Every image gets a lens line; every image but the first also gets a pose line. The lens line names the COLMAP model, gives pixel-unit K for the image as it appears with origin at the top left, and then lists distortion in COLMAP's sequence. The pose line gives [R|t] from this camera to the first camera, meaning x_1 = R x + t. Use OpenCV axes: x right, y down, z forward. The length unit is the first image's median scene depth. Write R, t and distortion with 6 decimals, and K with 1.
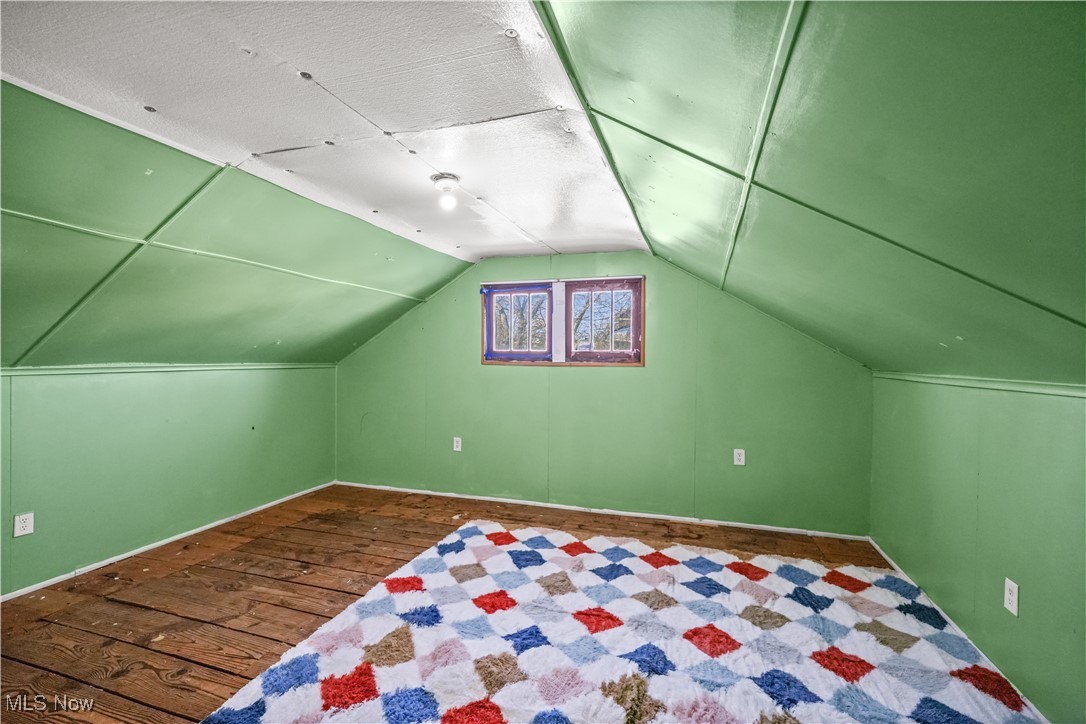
lens RADIAL K [[482.3, 0, 533.8], [0, 482.3, 351.5], [0, 0, 1]] dist [0.001539, 0.000454]
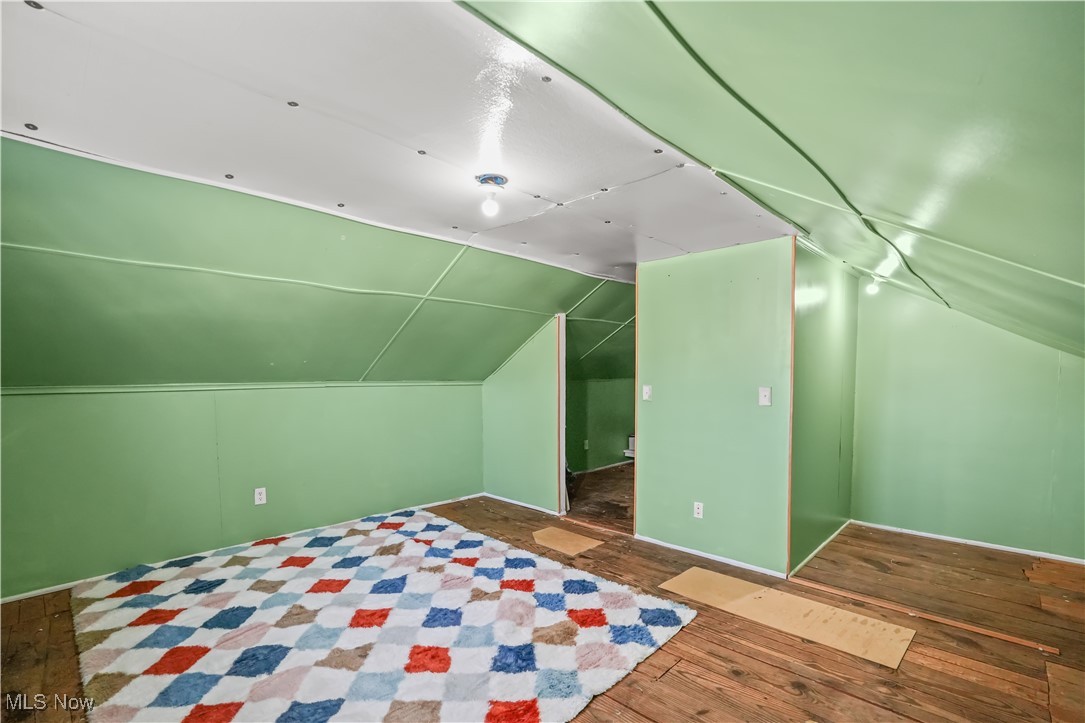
lens RADIAL K [[493.8, 0, 538.9], [0, 493.8, 353.6], [0, 0, 1]] dist [-0.003608, 0.001819]
pose [[-0.907509, 0.015078, 0.419763, -0.683768], [-0.003167, 0.999081, -0.042735, 0.014639], [-0.420022, -0.040111, -0.906627, 1.863000]]
